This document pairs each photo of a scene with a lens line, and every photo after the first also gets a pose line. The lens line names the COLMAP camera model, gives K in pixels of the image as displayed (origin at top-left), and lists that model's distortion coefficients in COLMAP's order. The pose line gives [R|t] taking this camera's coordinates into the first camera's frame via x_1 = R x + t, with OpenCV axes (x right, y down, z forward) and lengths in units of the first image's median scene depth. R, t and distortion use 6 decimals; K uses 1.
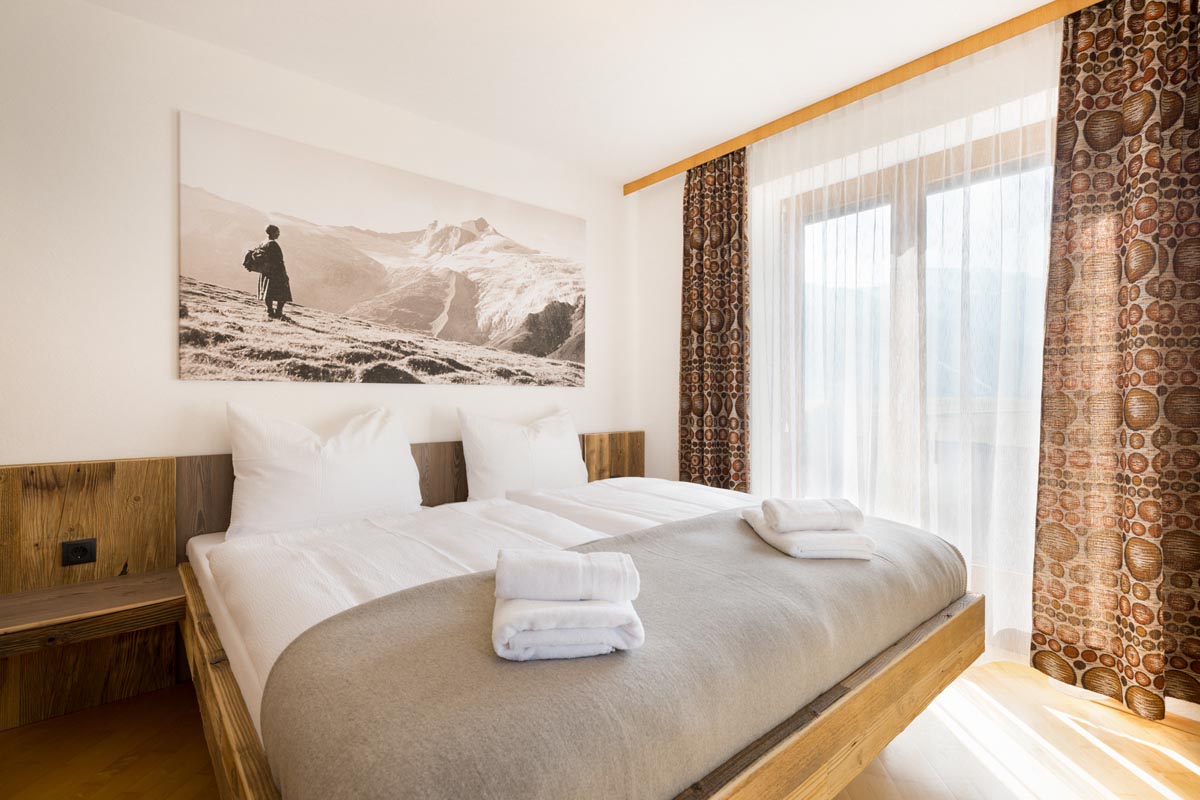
lens RADIAL K [[582.5, 0, 597.7], [0, 582.5, 391.0], [0, 0, 1]] dist [0.002328, 0.000507]
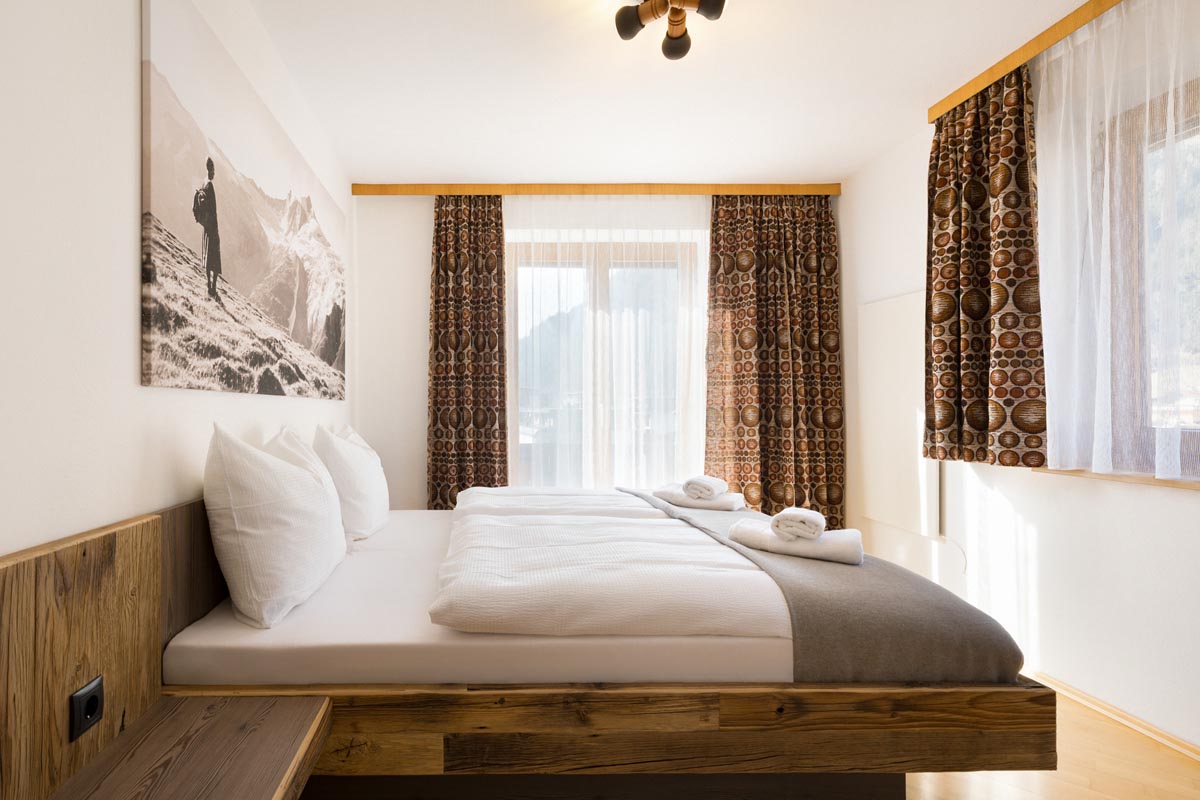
lens RADIAL K [[644.6, 0, 509.3], [0, 644.6, 391.5], [0, 0, 1]] dist [0.000420, 0.000274]
pose [[0.596441, 0.019486, 0.802420, -0.868019], [-0.003523, 0.999759, -0.021659, -0.000345], [-0.802649, 0.010091, 0.596366, 0.259832]]
